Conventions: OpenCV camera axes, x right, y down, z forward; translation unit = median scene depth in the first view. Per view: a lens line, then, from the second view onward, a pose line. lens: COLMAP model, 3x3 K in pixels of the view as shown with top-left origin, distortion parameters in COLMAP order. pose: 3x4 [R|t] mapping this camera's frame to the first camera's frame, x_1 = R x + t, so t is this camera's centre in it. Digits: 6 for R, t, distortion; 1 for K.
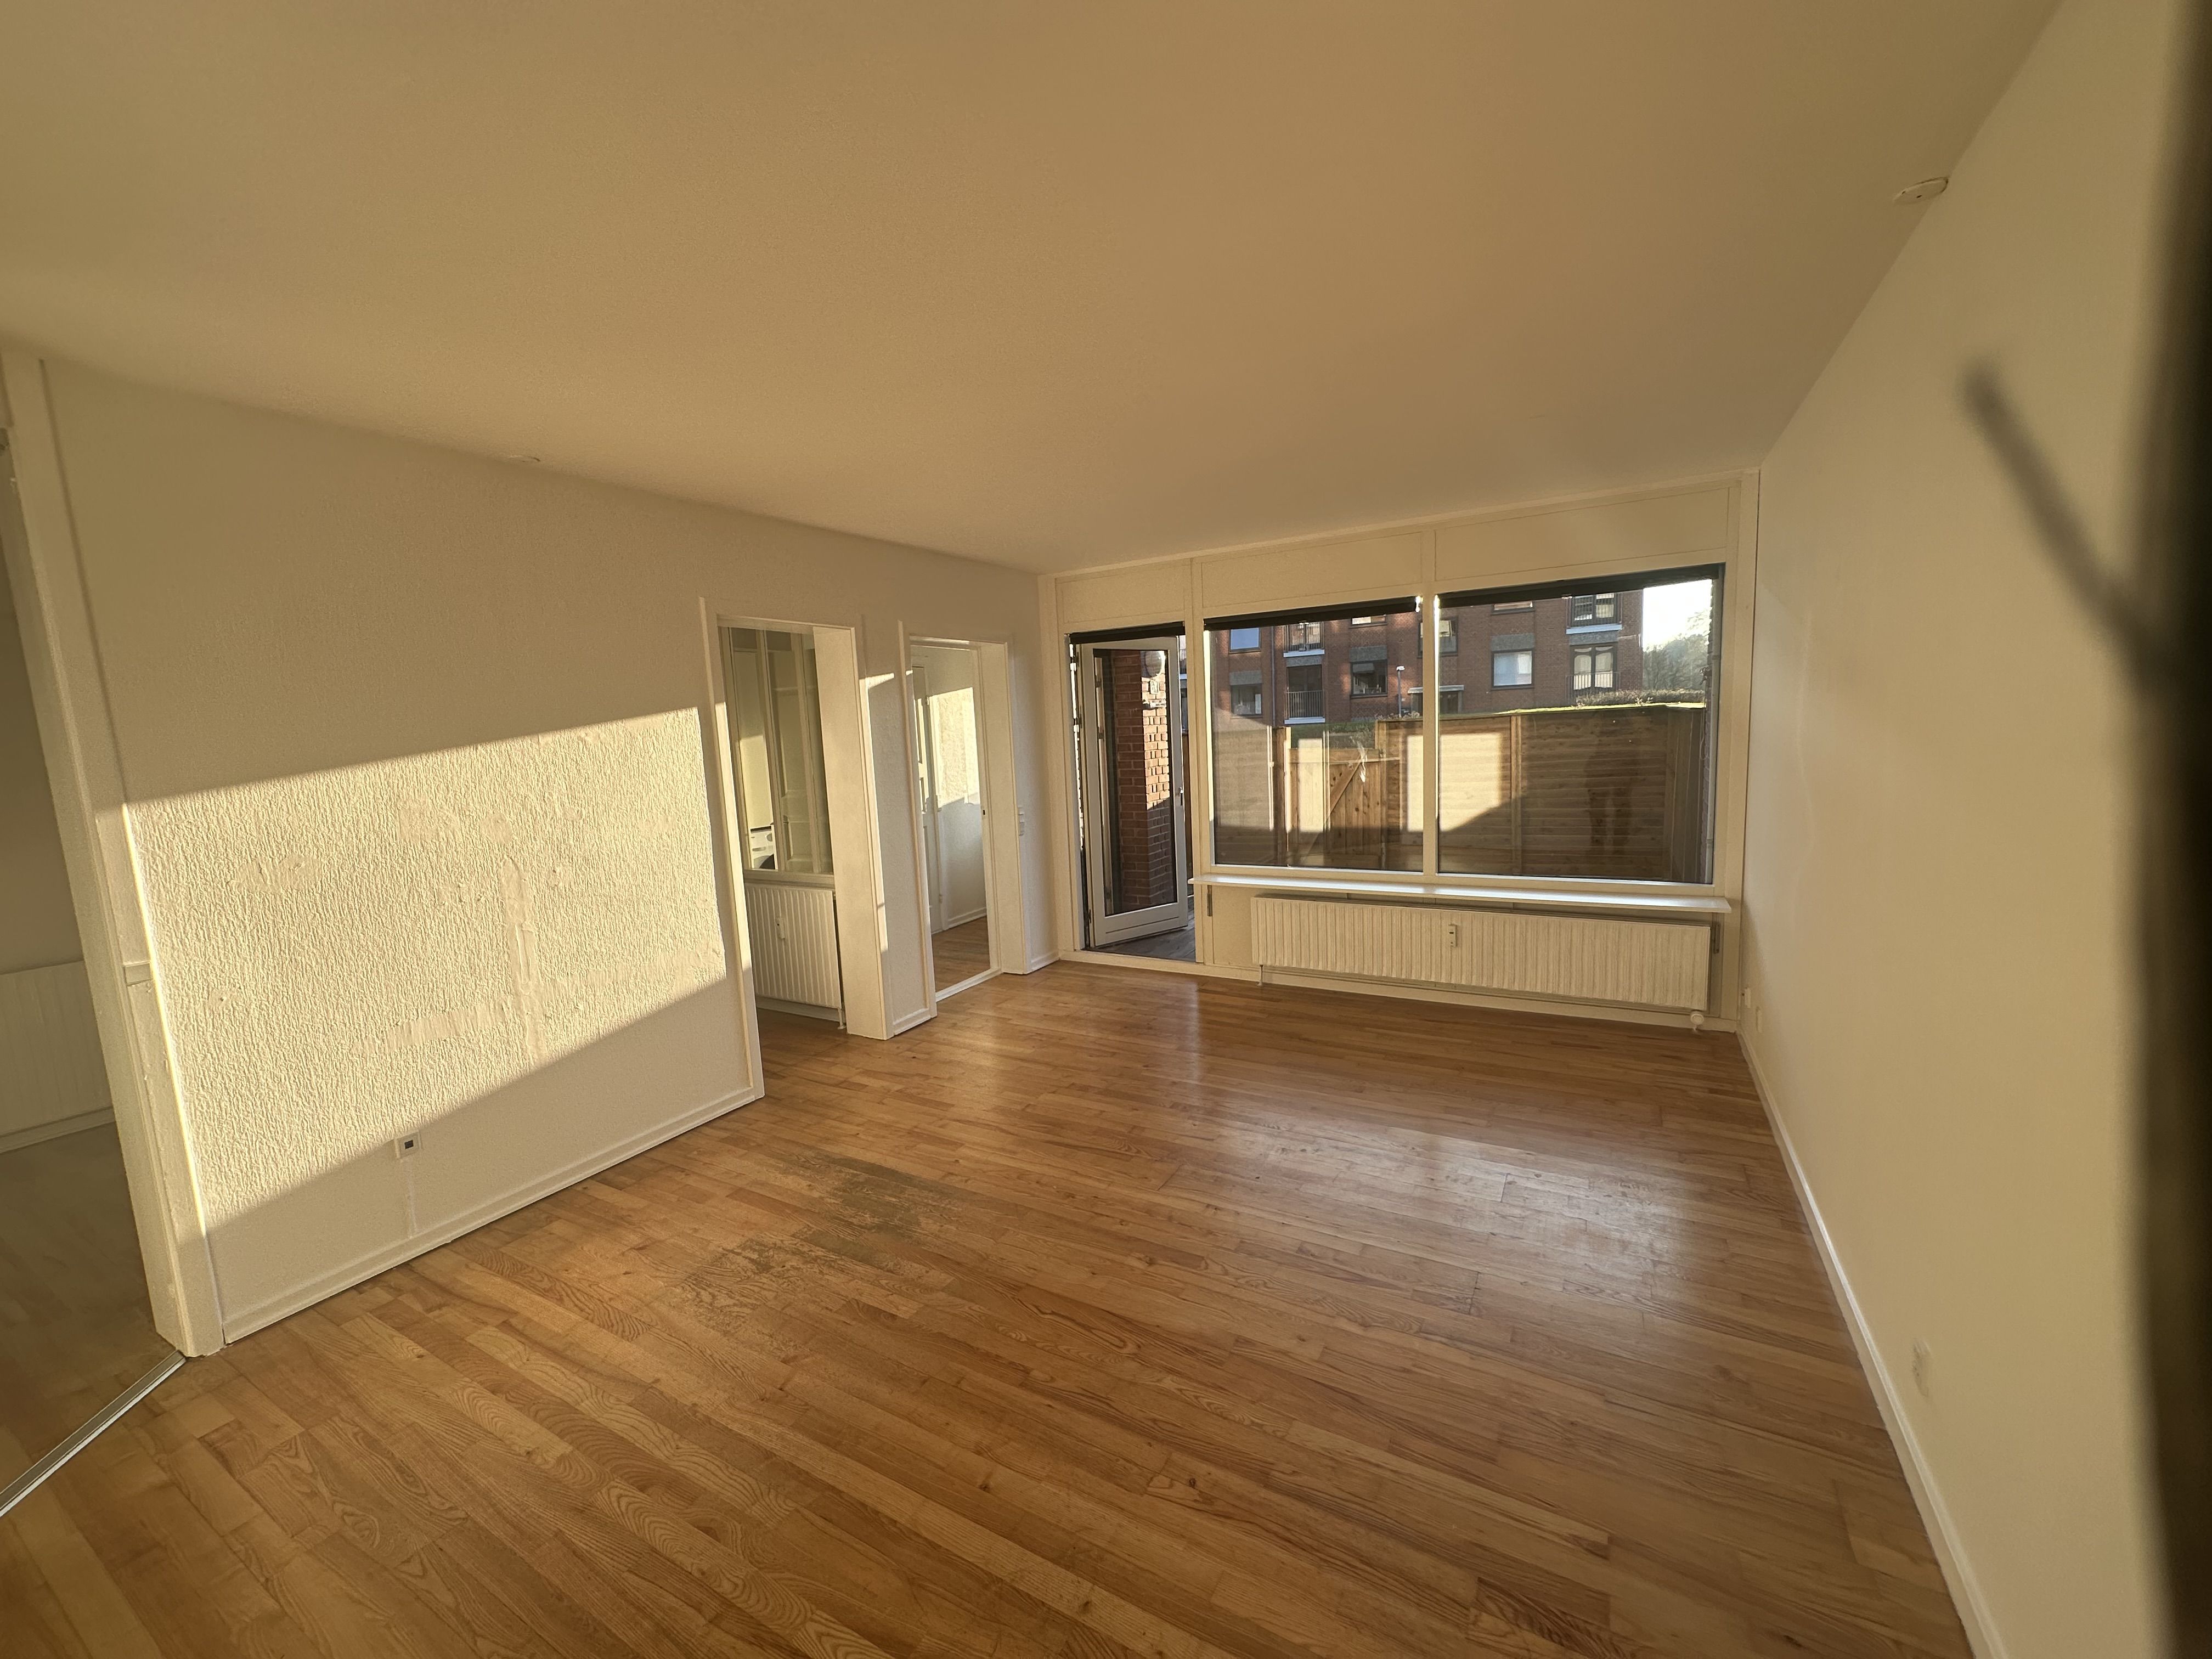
lens RADIAL K [[876.4, 0, 1102.5], [0, 876.4, 834.6], [0, 0, 1]] dist [-0.006332, -0.000233]
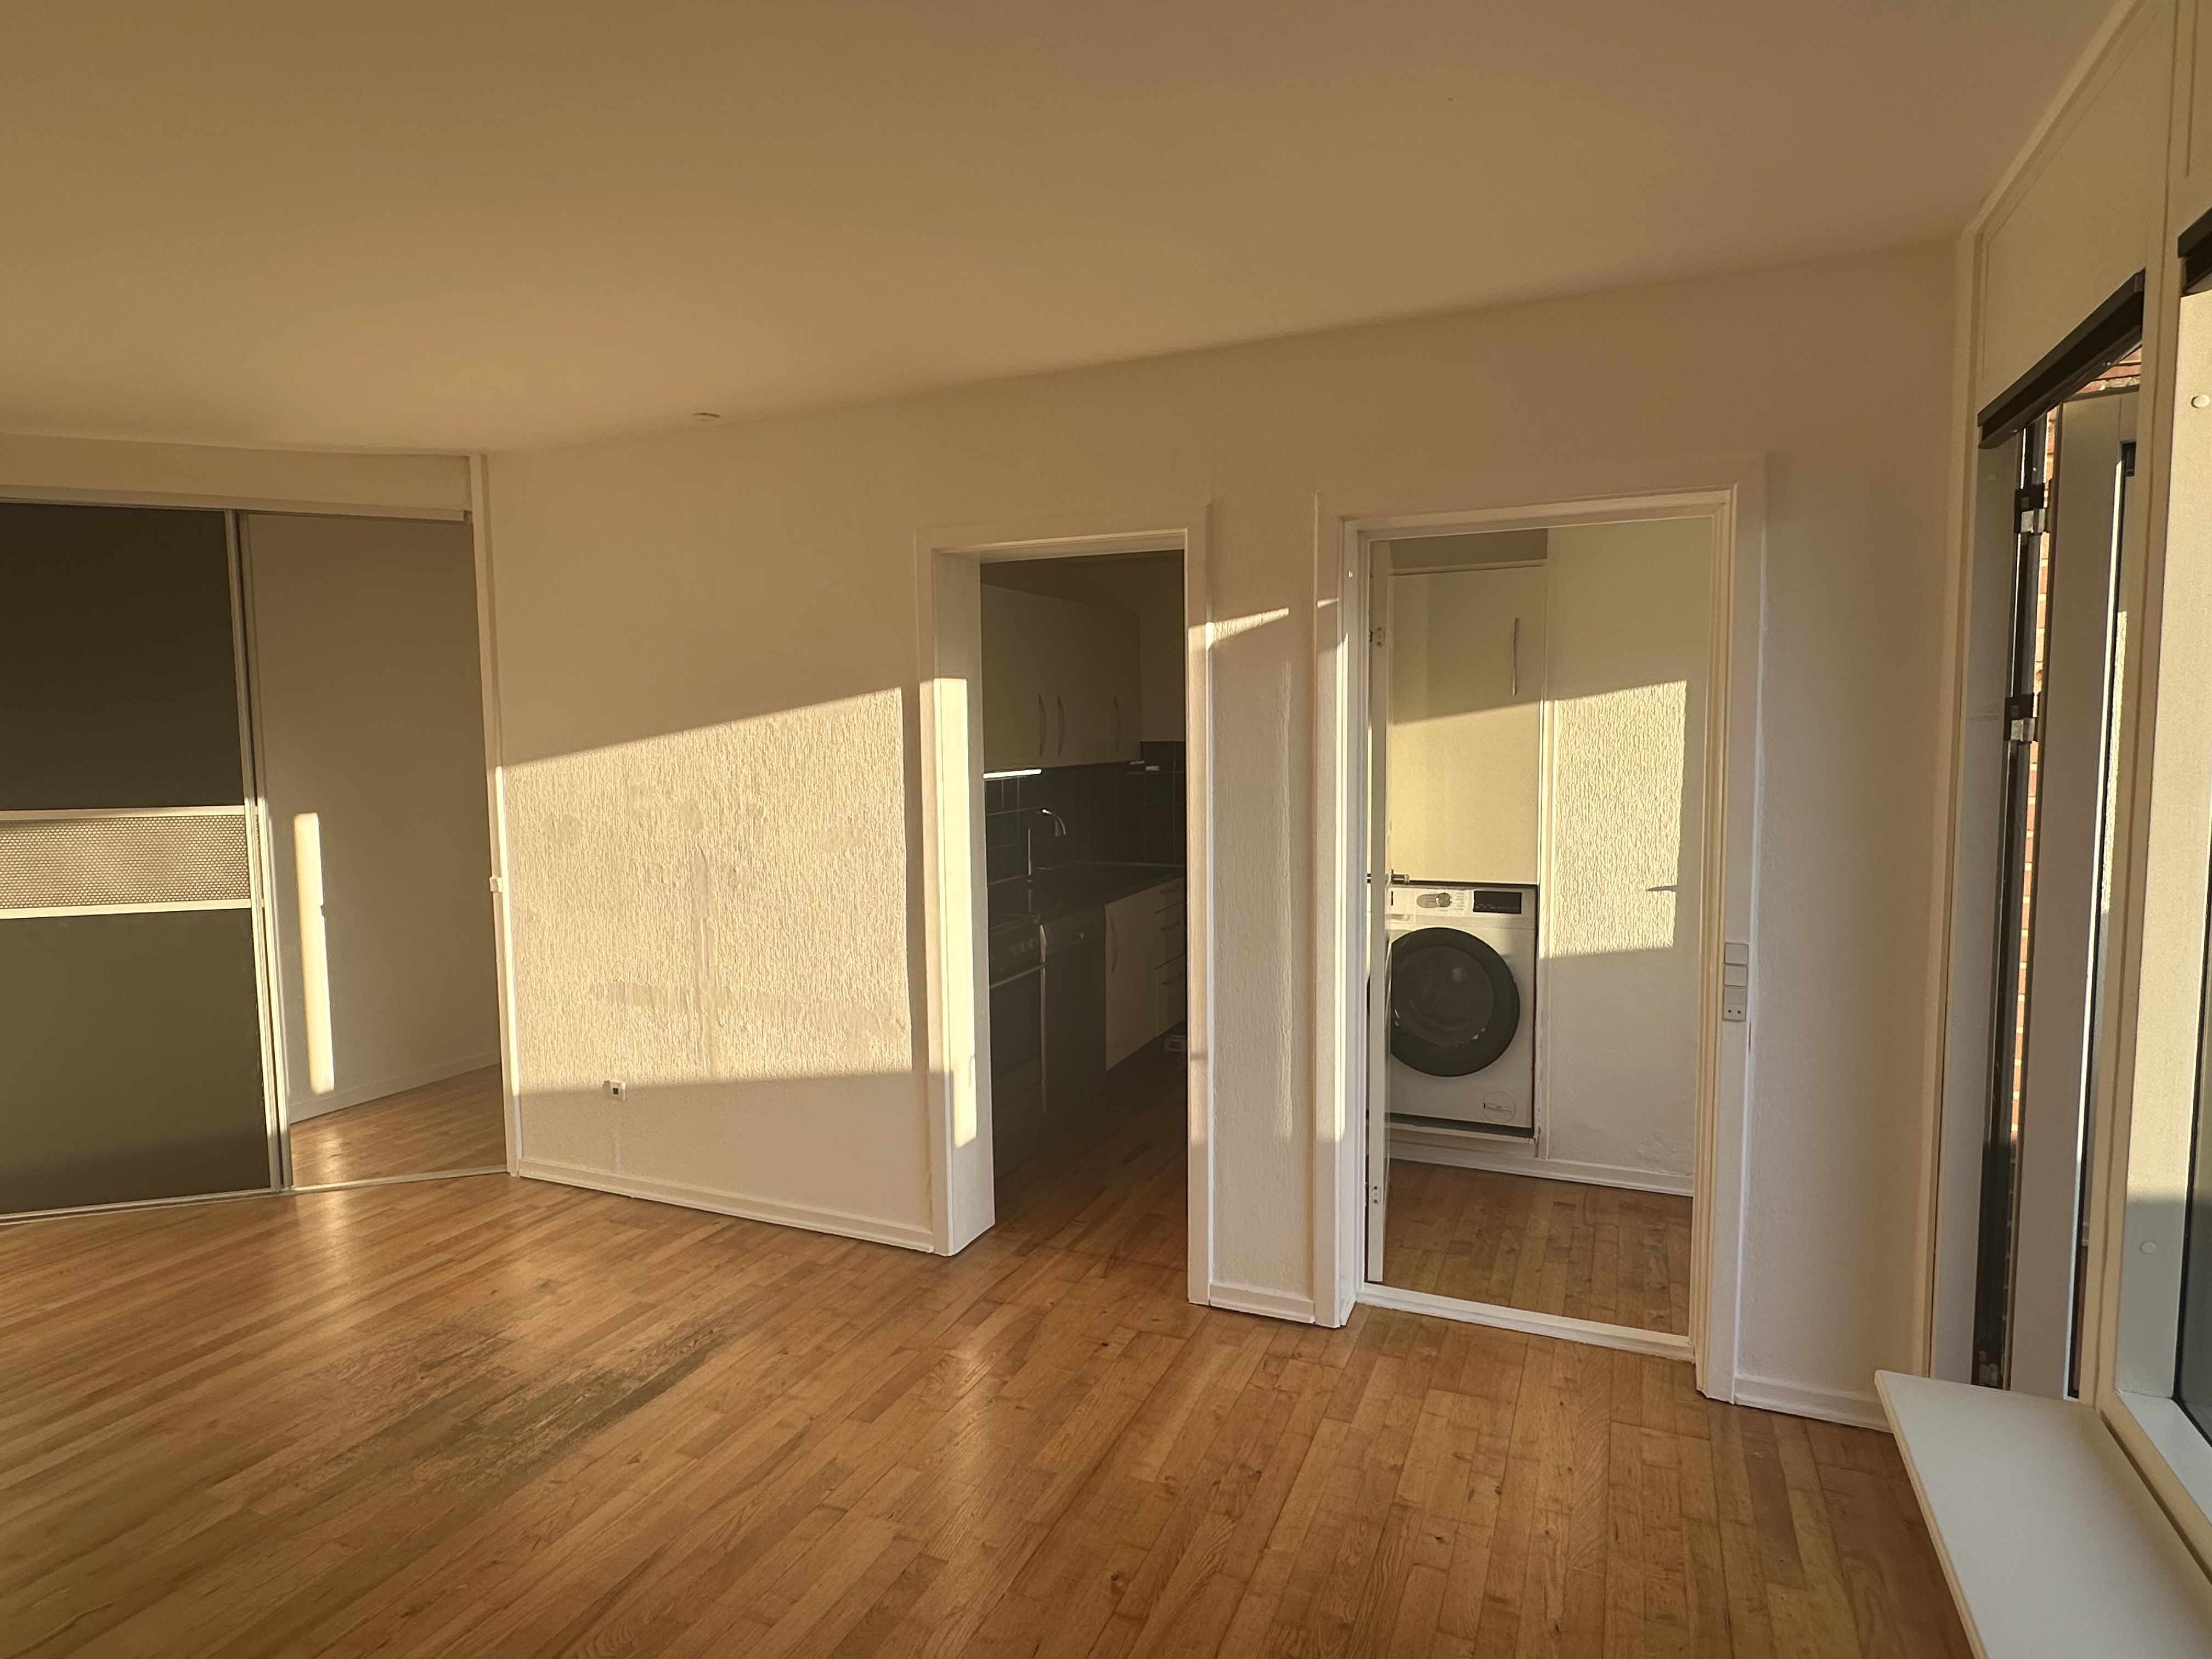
lens RADIAL K [[1228.9, 0, 1099.3], [0, 1228.9, 828.0], [0, 0, 1]] dist [-0.000194, 0.000252]
pose [[0.104694, 0.120256, -0.987207, 0.643003], [-0.117383, 0.987218, 0.107809, -0.177965], [0.987553, 0.104594, 0.117471, 1.182661]]
